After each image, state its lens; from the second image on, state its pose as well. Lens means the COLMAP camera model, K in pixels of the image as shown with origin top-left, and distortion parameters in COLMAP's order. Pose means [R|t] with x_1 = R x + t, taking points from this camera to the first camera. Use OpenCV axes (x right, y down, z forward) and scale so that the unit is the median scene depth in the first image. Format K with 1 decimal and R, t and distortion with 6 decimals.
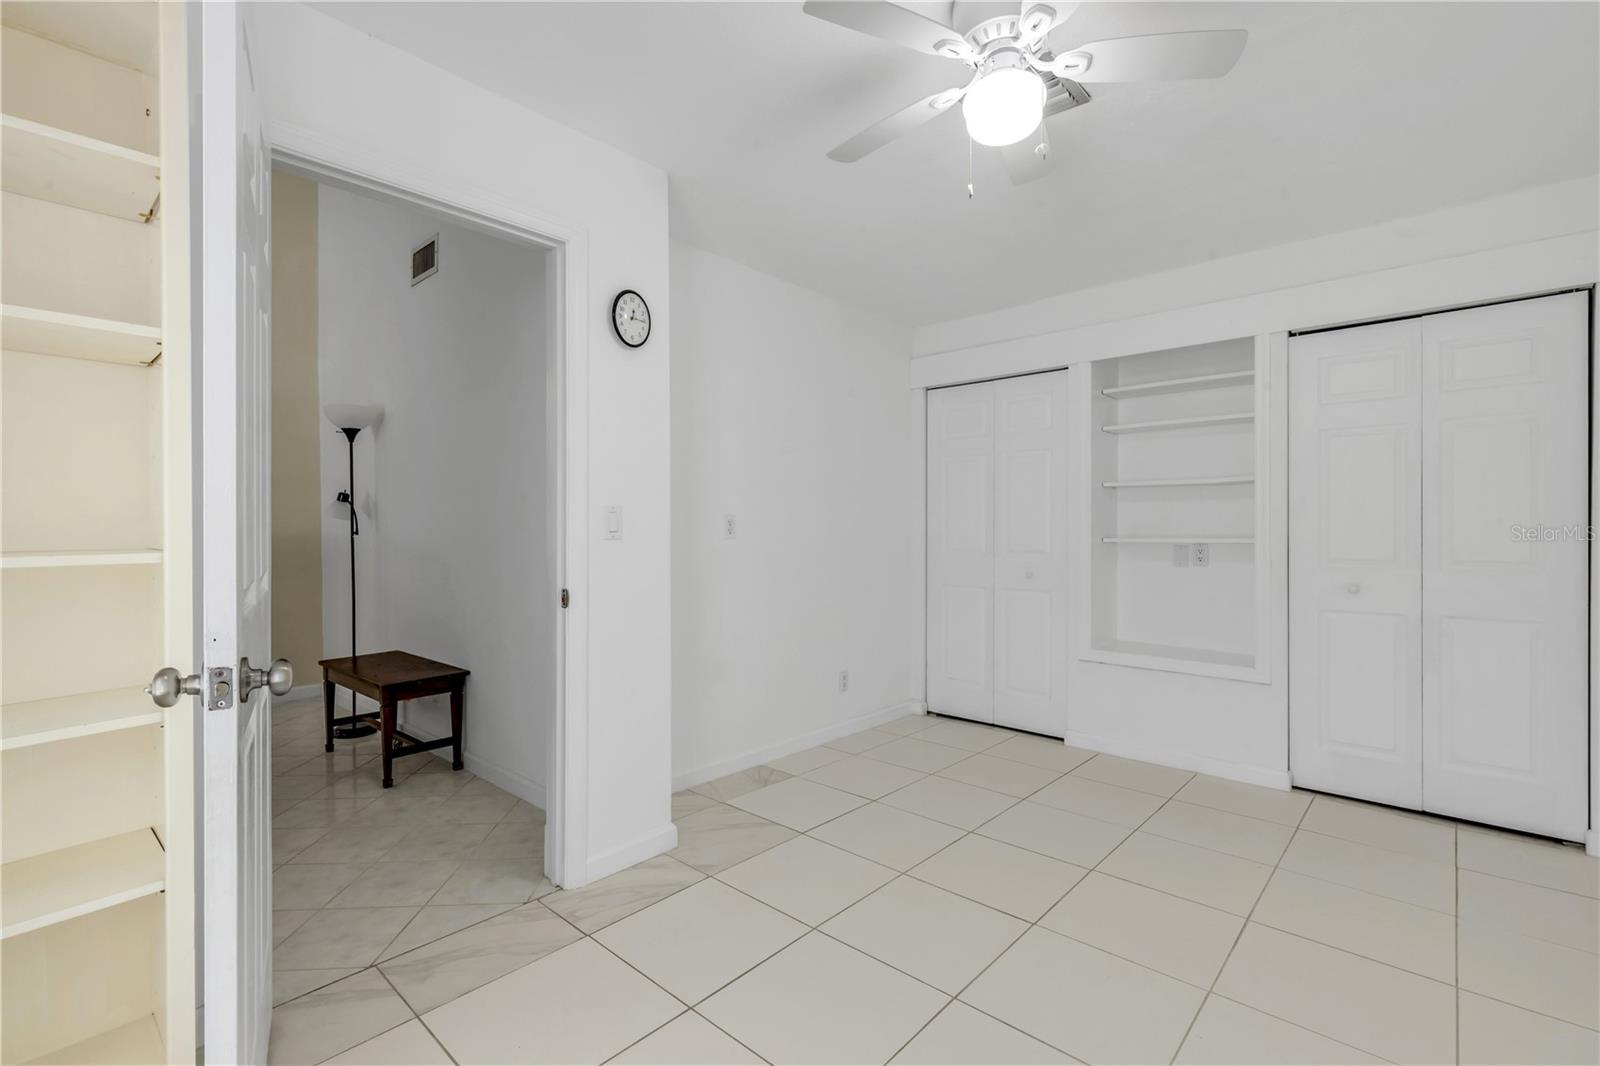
lens RADIAL K [[716.2, 0, 795.1], [0, 716.2, 533.9], [0, 0, 1]] dist [0.000838, 0.000345]
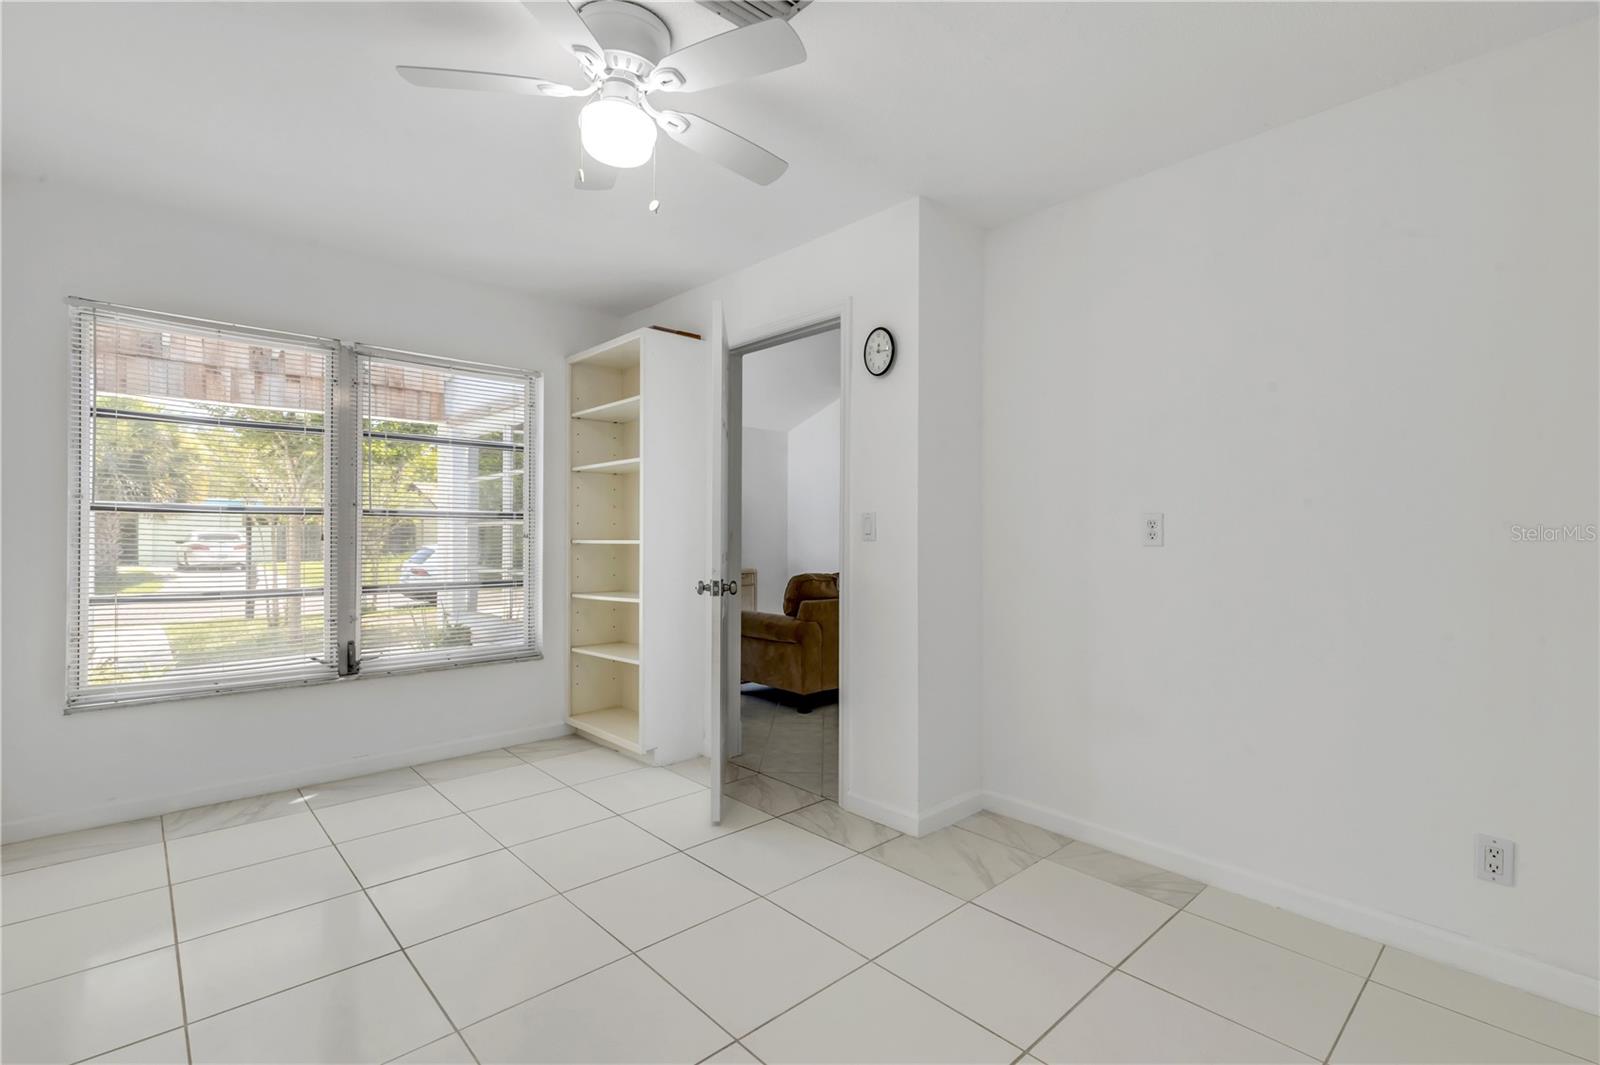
lens RADIAL K [[716.2, 0, 795.1], [0, 716.2, 533.4], [0, 0, 1]] dist [0.000838, 0.000345]
pose [[-0.084846, 0.001367, -0.996393, 0.928241], [-0.008149, 0.999965, 0.002066, -0.006417], [0.996361, 0.008295, -0.084832, 0.950557]]
